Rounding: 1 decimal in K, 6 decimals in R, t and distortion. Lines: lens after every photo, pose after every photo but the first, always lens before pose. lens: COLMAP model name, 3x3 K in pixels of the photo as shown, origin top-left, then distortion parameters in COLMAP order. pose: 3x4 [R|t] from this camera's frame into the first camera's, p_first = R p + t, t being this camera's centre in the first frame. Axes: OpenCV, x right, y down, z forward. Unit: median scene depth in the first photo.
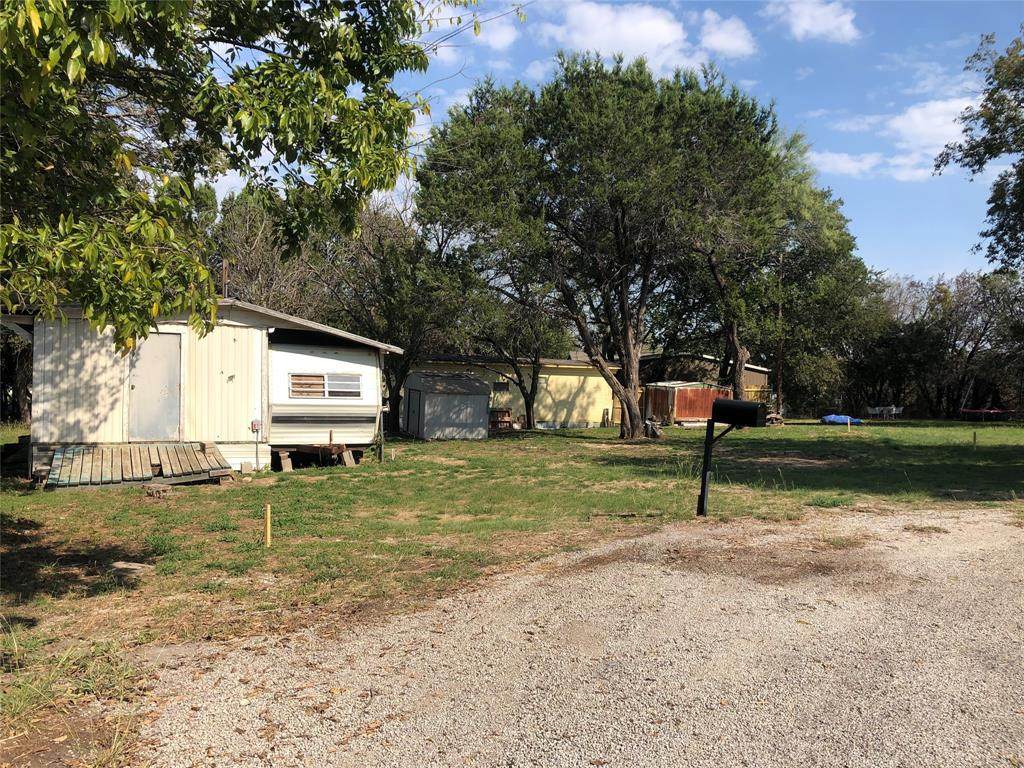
lens RADIAL K [[811.9, 0, 512.0], [0, 811.9, 384.0], [0, 0, 1]] dist [0.006861, -0.000413]
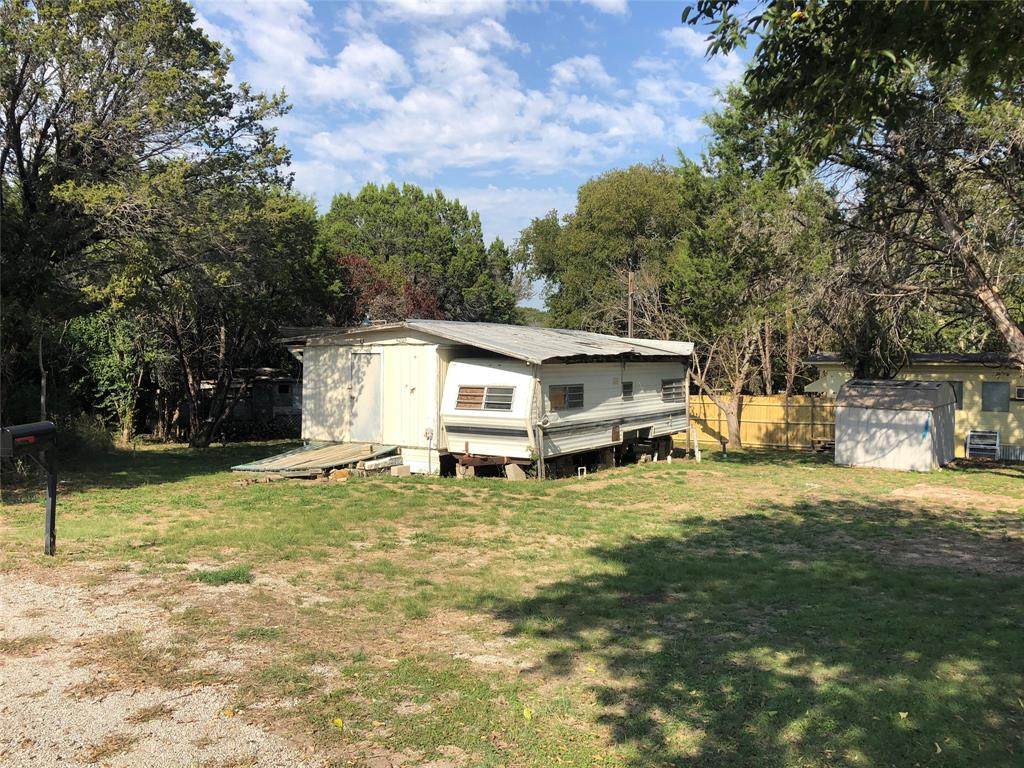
lens RADIAL K [[811.9, 0, 512.0], [0, 811.9, 384.0], [0, 0, 1]] dist [0.006861, -0.000413]
pose [[0.521738, -0.008395, -0.853065, 0.669058], [0.000814, 0.999956, -0.009342, -0.005665], [0.853106, 0.004180, 0.521721, 0.515306]]
